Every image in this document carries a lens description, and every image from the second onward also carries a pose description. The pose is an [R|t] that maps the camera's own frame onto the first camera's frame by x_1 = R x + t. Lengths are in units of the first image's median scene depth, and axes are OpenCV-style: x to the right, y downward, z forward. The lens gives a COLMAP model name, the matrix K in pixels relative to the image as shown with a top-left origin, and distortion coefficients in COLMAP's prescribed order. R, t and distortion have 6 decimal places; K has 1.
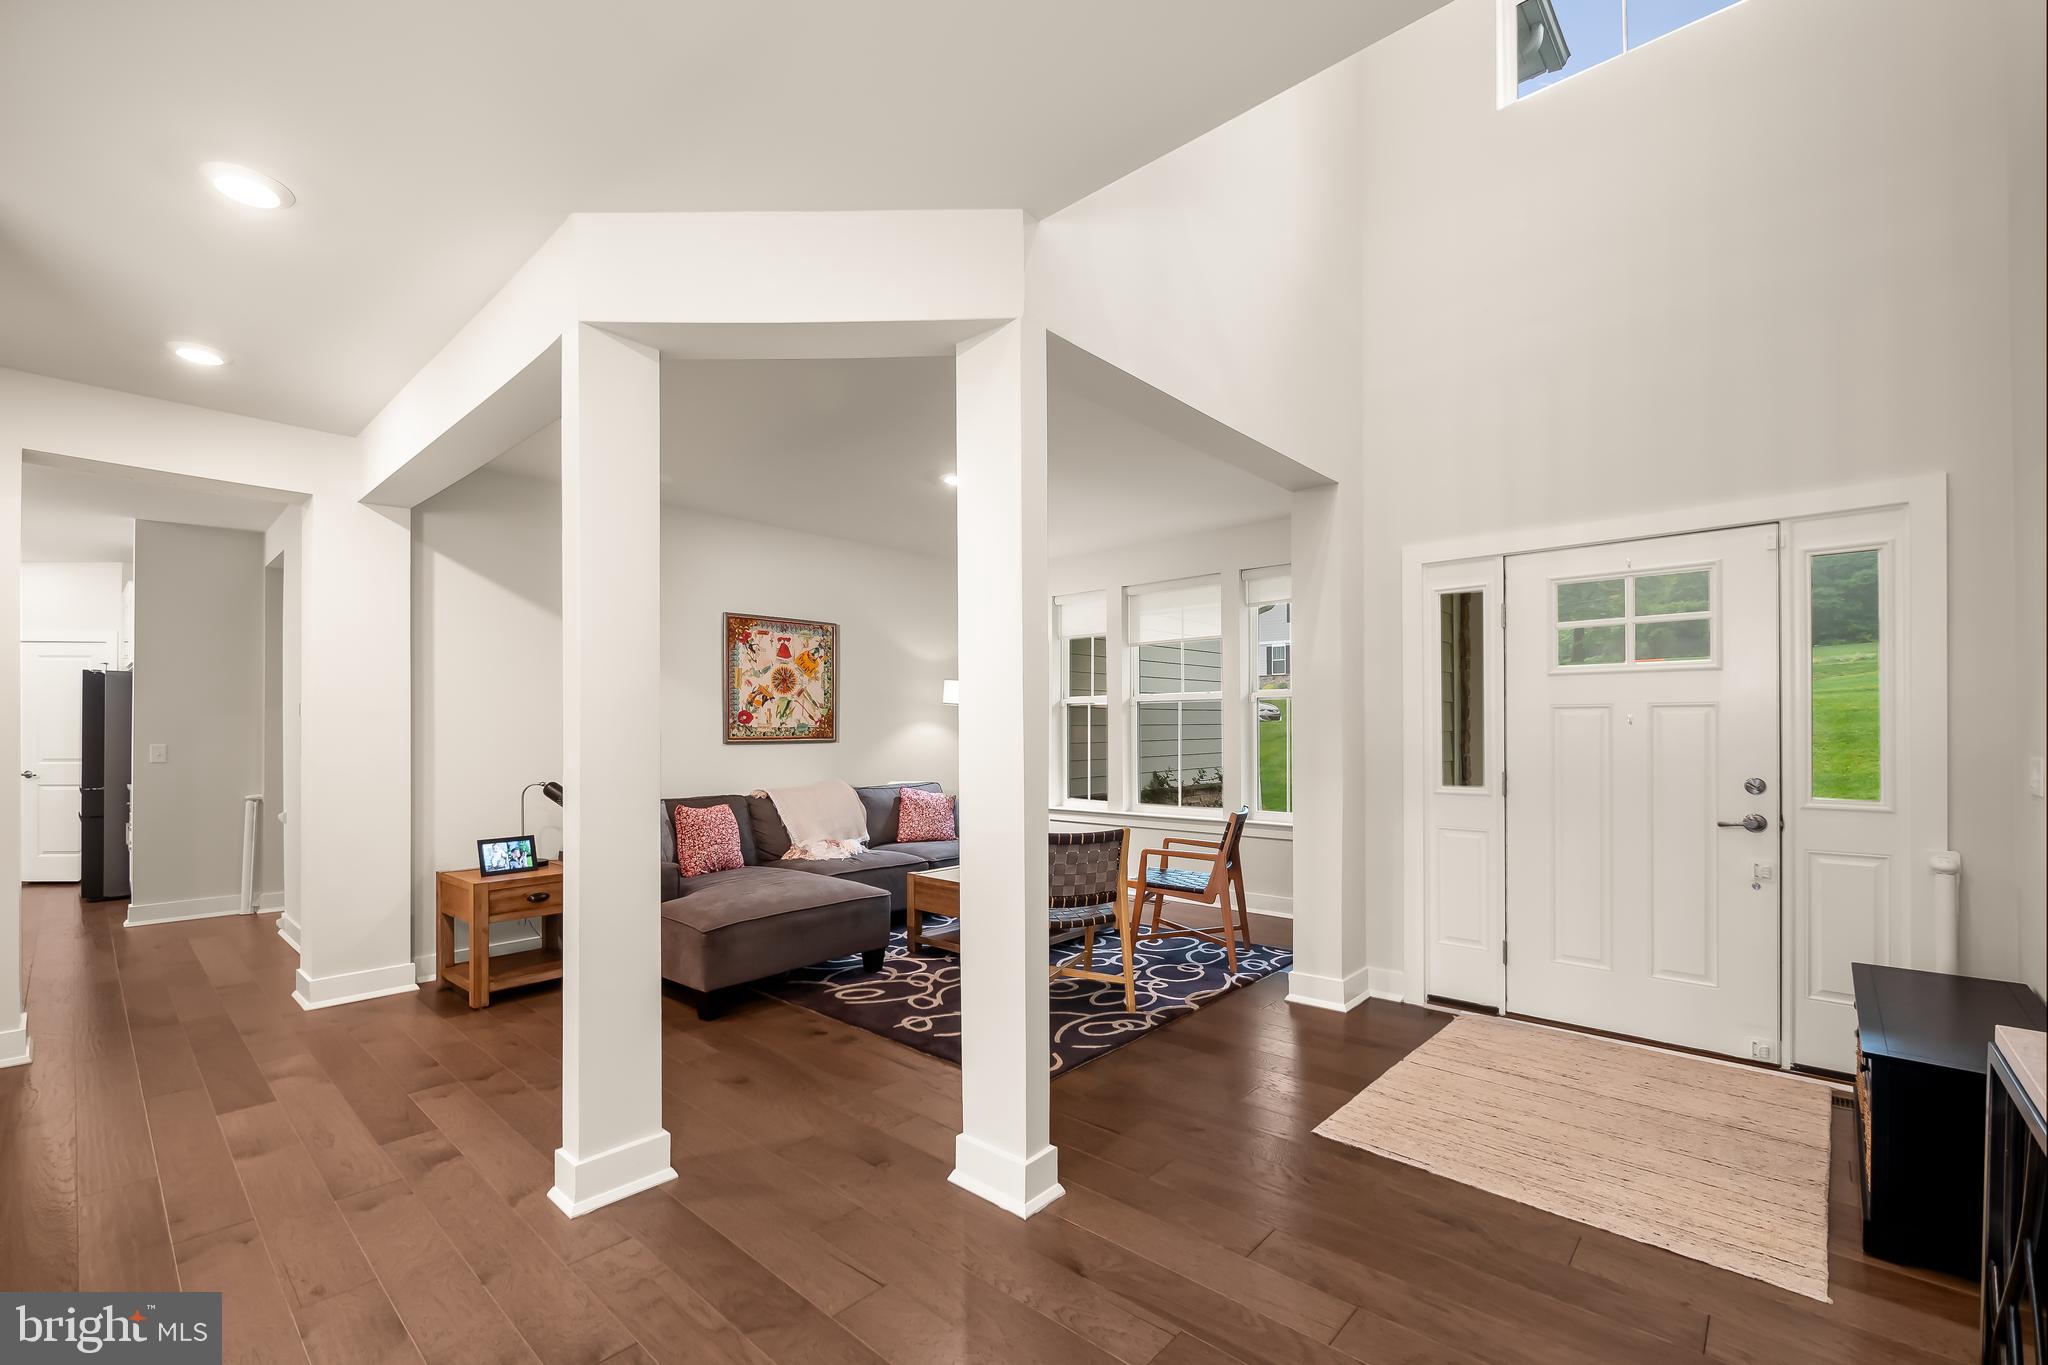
lens RADIAL K [[878.3, 0, 1040.1], [0, 878.3, 716.9], [0, 0, 1]] dist [-0.008895, 0.000840]
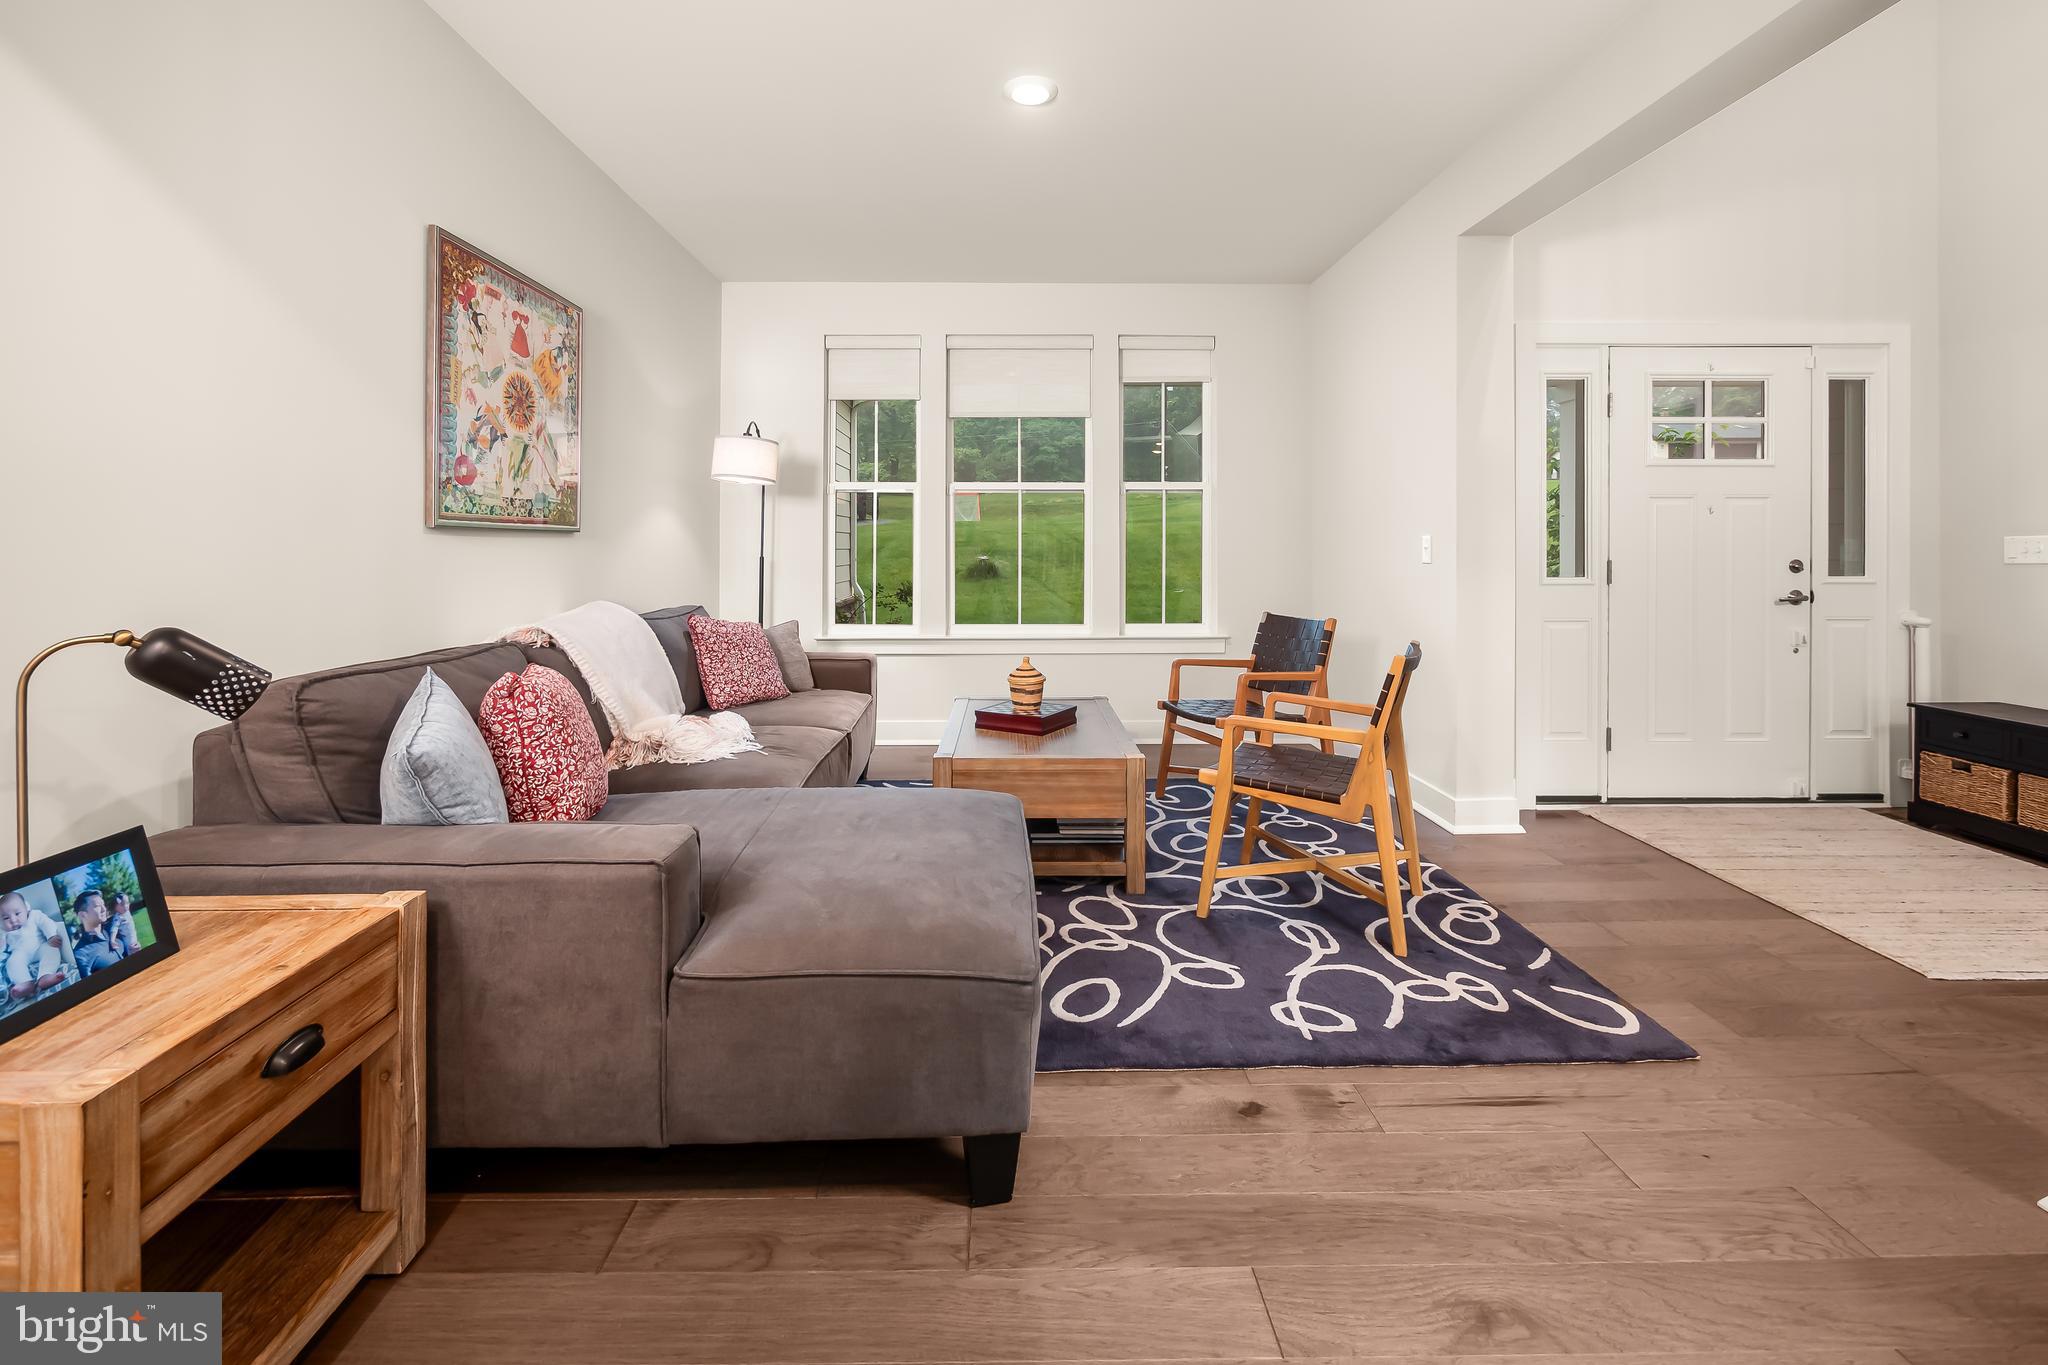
lens RADIAL K [[878.3, 0, 998.0], [0, 878.3, 547.4], [0, 0, 1]] dist [-0.008895, 0.000840]
pose [[0.737227, 0.005738, 0.675620, -0.444308], [-0.013446, 0.999891, 0.006180, 0.033800], [-0.675511, -0.013640, 0.737224, 0.488253]]
